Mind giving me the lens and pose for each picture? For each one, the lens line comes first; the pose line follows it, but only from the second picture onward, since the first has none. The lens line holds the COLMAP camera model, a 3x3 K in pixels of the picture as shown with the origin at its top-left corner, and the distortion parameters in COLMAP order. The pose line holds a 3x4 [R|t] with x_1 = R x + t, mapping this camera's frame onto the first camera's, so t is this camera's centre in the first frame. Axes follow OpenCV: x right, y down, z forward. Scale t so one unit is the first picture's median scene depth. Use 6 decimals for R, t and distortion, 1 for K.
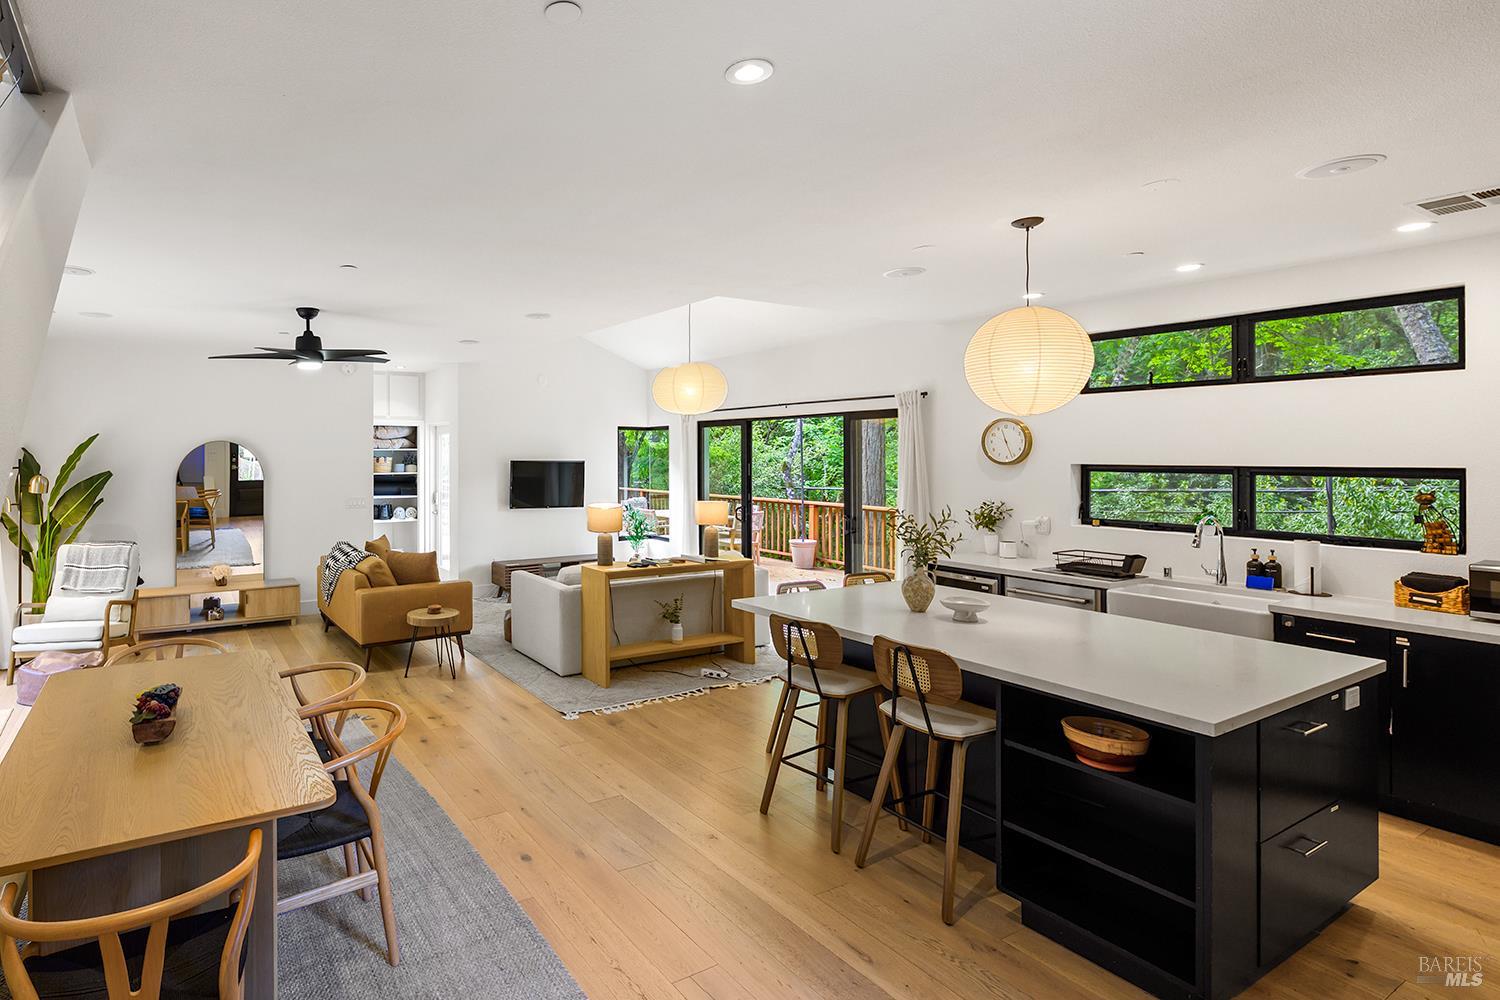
lens RADIAL K [[746.0, 0, 565.7], [0, 746.0, 437.3], [0, 0, 1]] dist [-0.001444, -0.000776]
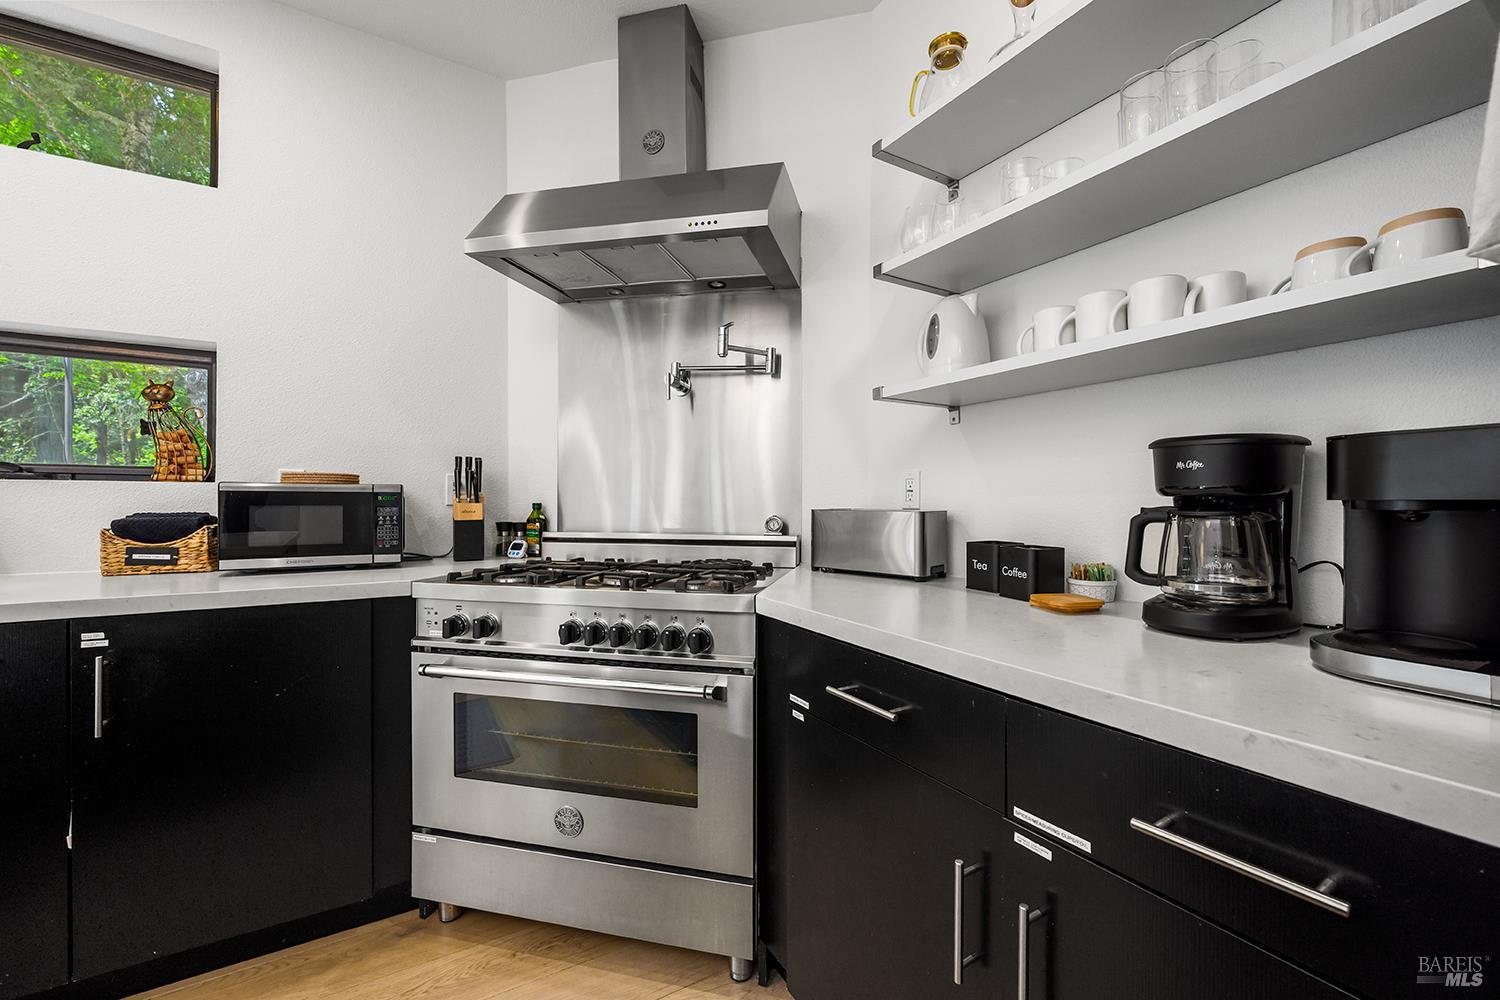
lens RADIAL K [[598.5, 0, 743.0], [0, 598.5, 505.8], [0, 0, 1]] dist [-0.002303, -0.000171]
pose [[-0.030701, -0.013566, 0.999437, 0.652553], [-0.024652, 0.999614, 0.012811, 0.154563], [-0.999225, -0.024245, -0.031024, 0.535968]]
